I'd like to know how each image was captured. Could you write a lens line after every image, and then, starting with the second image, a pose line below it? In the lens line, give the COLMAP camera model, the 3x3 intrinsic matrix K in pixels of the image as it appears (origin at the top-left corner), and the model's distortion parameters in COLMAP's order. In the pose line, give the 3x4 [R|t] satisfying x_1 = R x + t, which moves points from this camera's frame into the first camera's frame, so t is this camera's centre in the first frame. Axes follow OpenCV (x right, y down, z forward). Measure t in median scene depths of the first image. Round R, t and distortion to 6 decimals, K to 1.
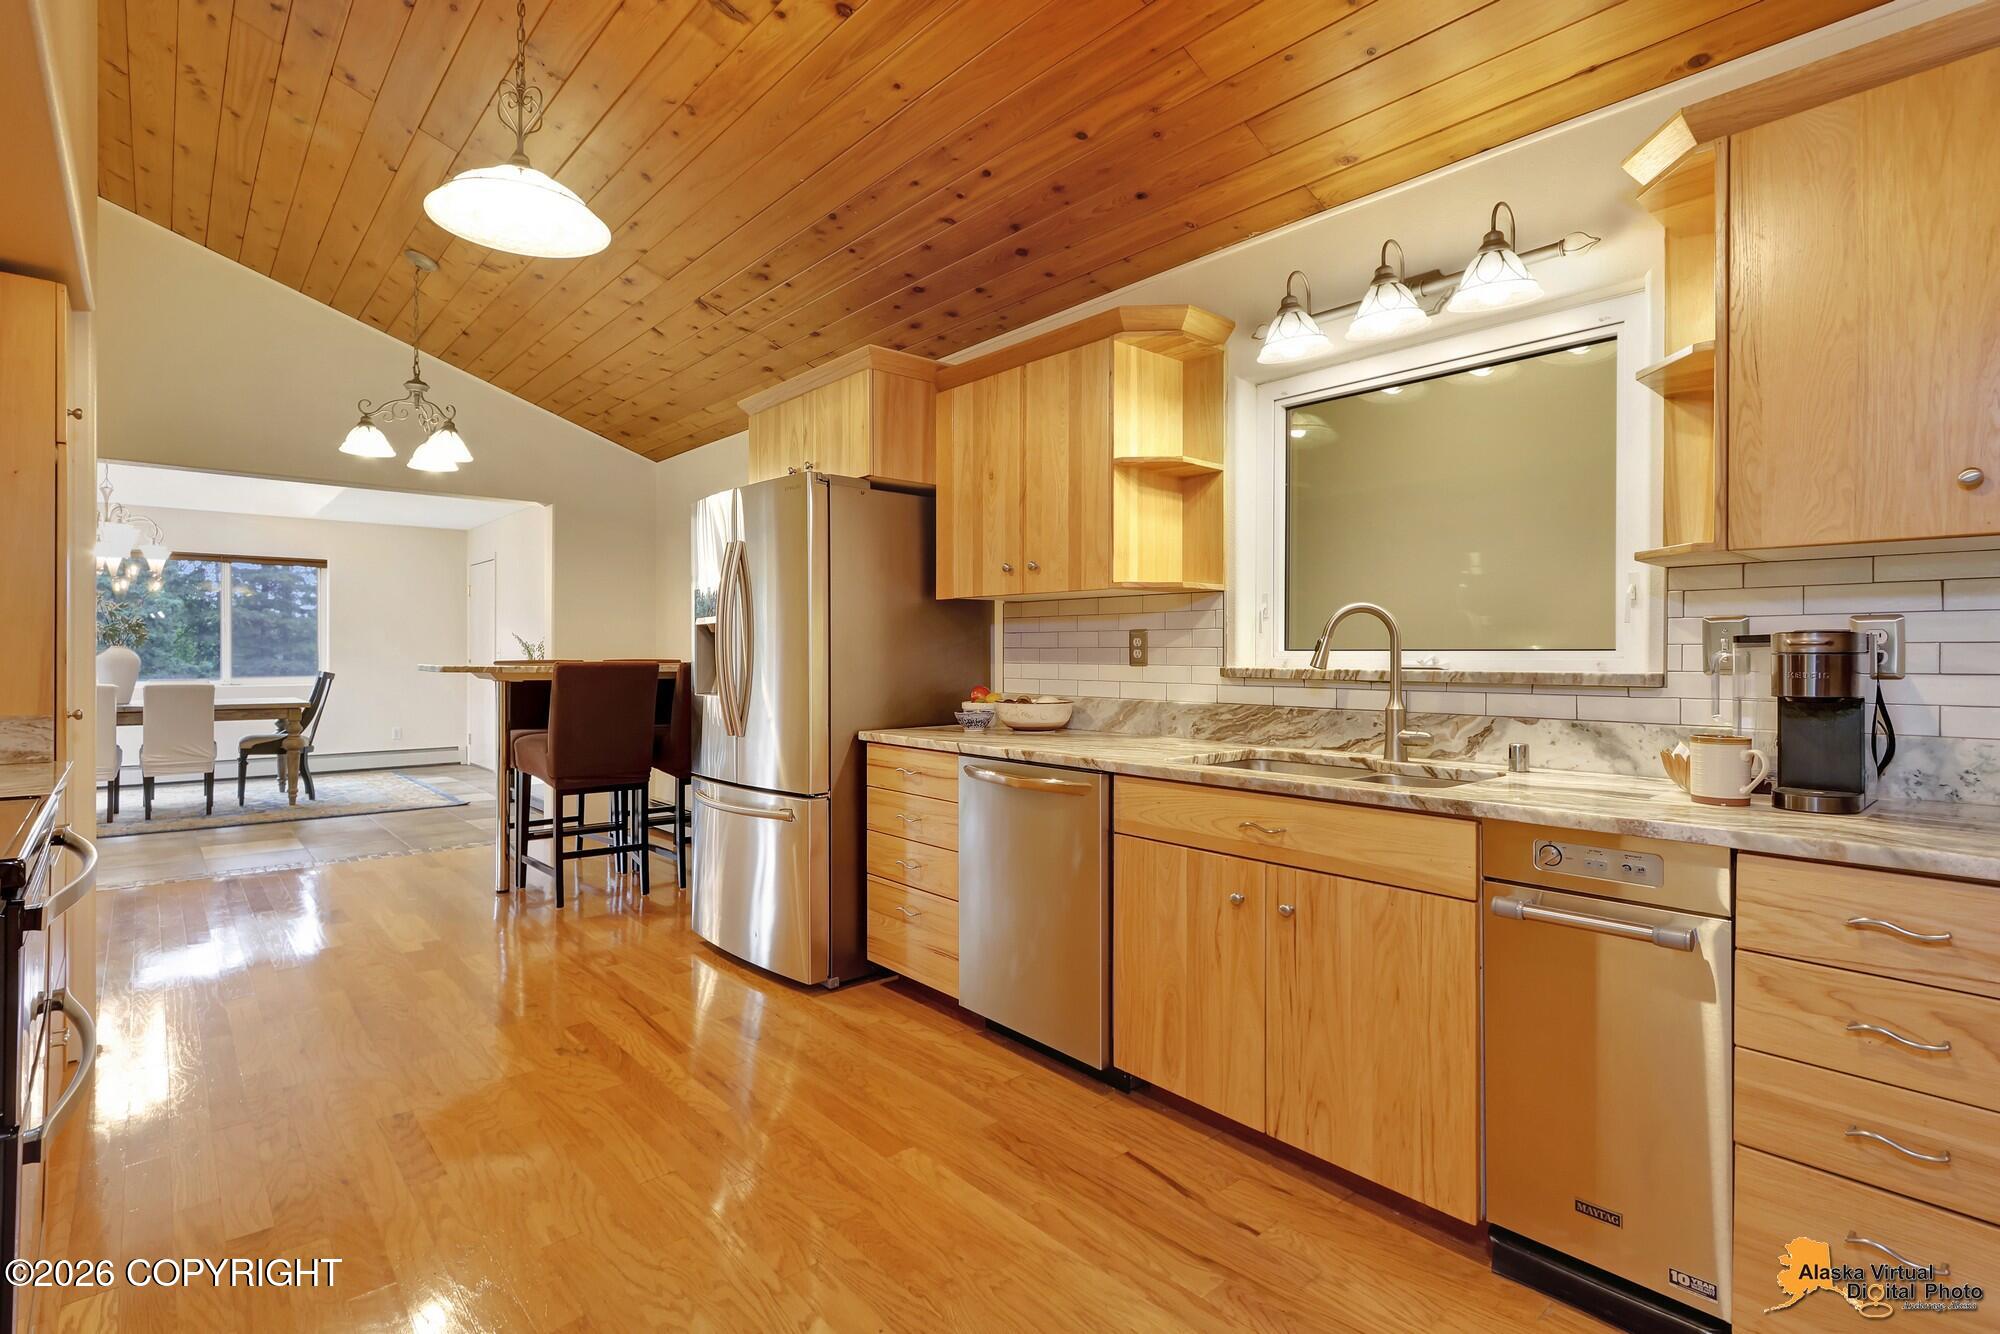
lens RADIAL K [[967.4, 0, 1036.8], [0, 967.4, 657.6], [0, 0, 1]] dist [0.012214, -0.006271]
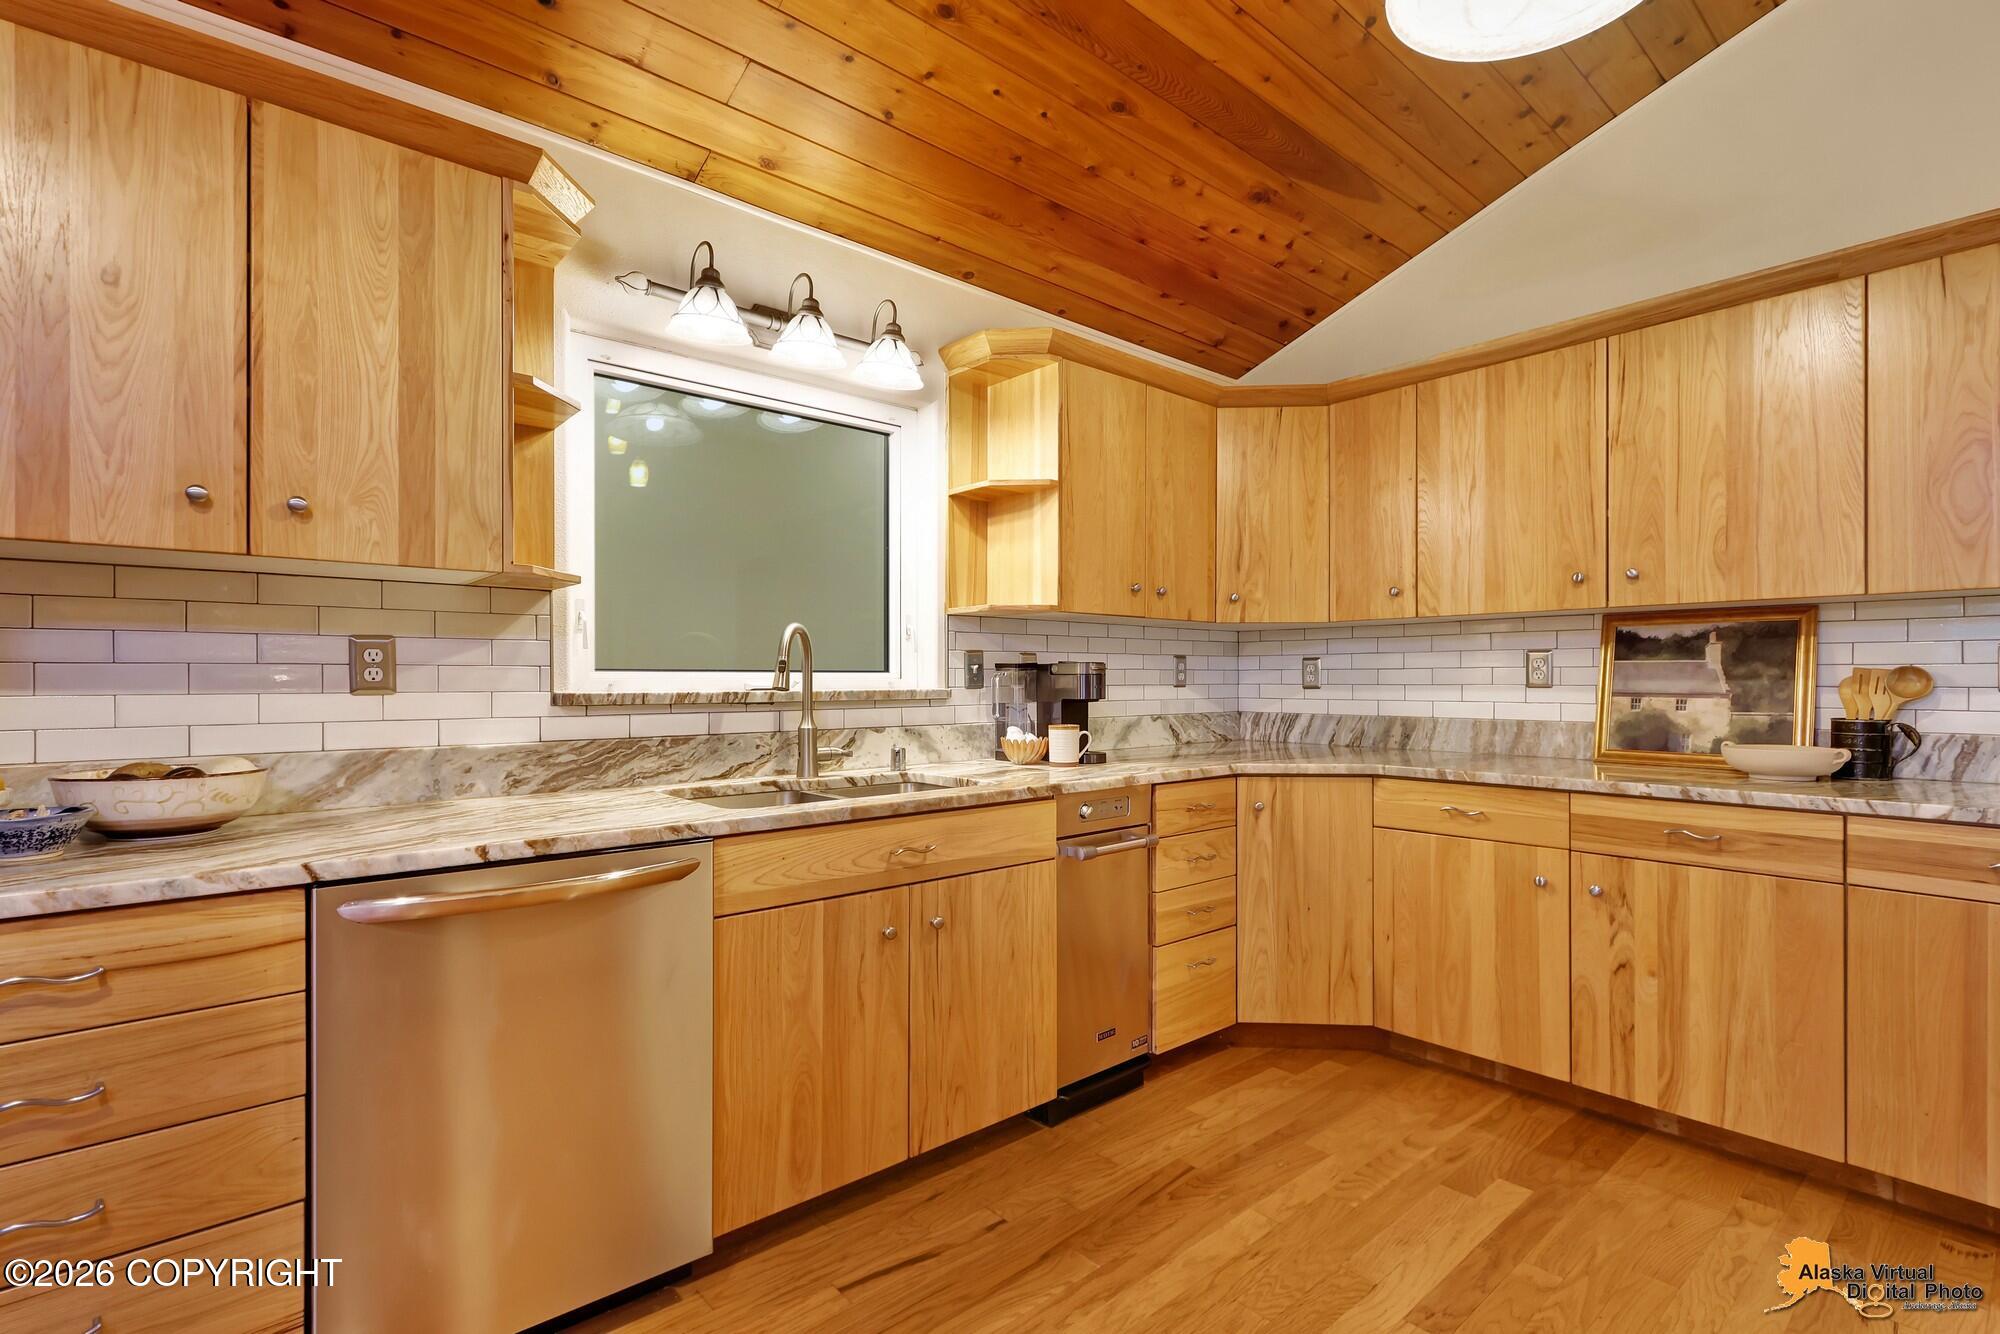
lens RADIAL K [[922.3, 0, 1000.1], [0, 922.3, 682.4], [0, 0, 1]] dist [0.007576, -0.001288]
pose [[0.034433, -0.005725, 0.999391, -0.456764], [0.005623, 0.999969, 0.005535, -0.000057], [-0.999391, 0.005429, 0.034464, 0.567686]]
